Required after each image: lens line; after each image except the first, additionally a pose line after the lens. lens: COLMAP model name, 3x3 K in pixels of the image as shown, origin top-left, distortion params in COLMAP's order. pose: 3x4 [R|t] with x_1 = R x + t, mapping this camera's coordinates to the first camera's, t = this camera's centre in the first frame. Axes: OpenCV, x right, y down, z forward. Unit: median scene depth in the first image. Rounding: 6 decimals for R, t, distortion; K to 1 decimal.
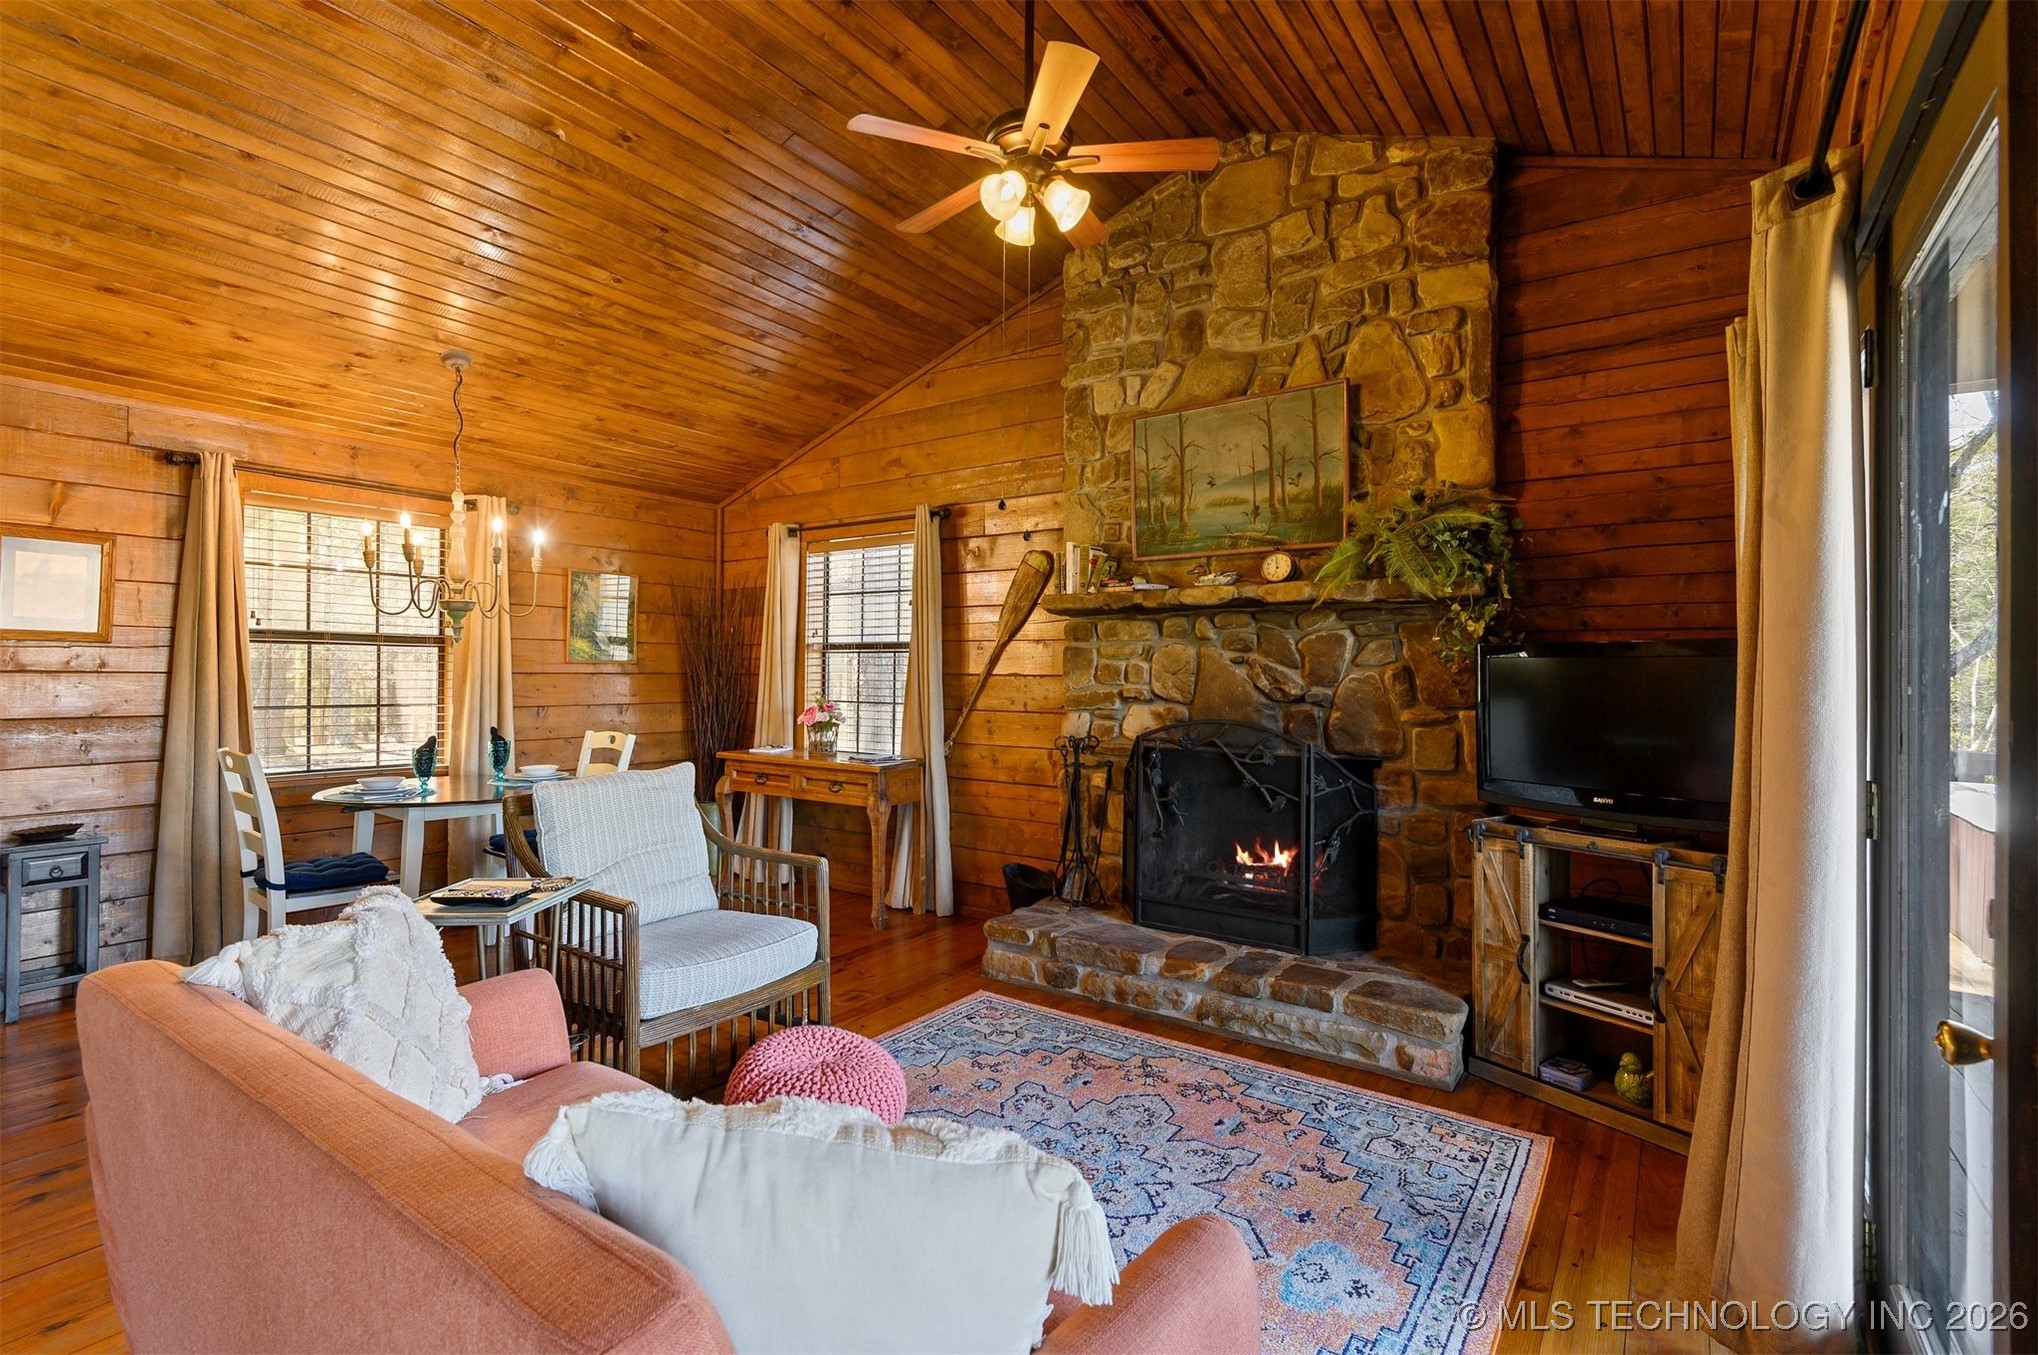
lens RADIAL K [[941.7, 0, 1025.7], [0, 941.7, 662.1], [0, 0, 1]] dist [0.015428, -0.009547]
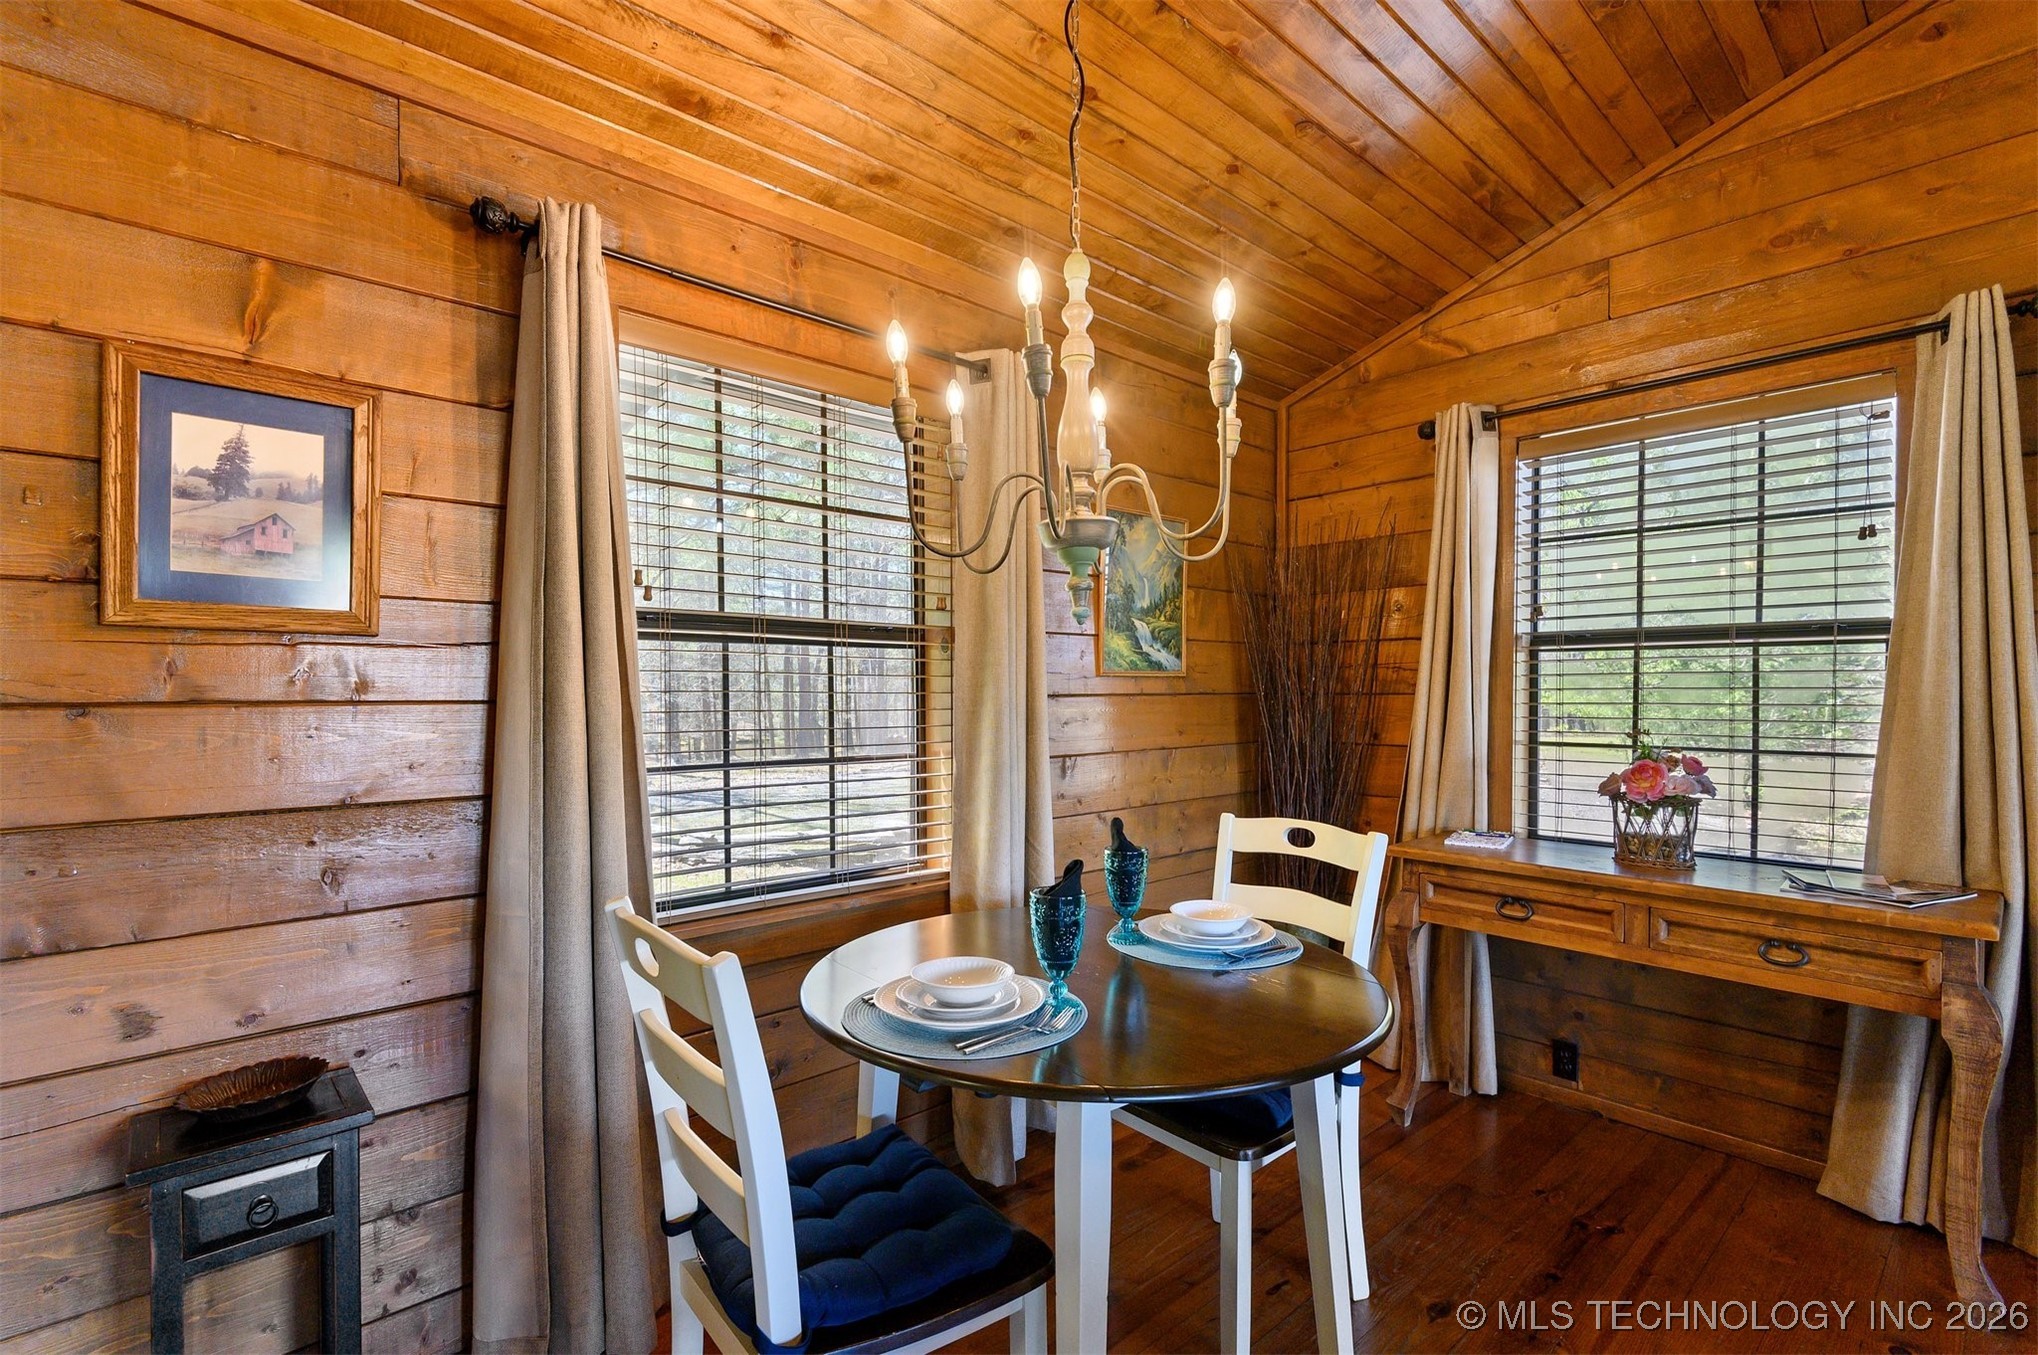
lens RADIAL K [[926.7, 0, 1004.0], [0, 926.7, 696.1], [0, 0, 1]] dist [0.004042, -0.007219]
pose [[0.972862, -0.007709, -0.231259, -0.552583], [0.012238, 0.999760, 0.018158, 0.002868], [0.231063, -0.020495, 0.972723, 0.614357]]
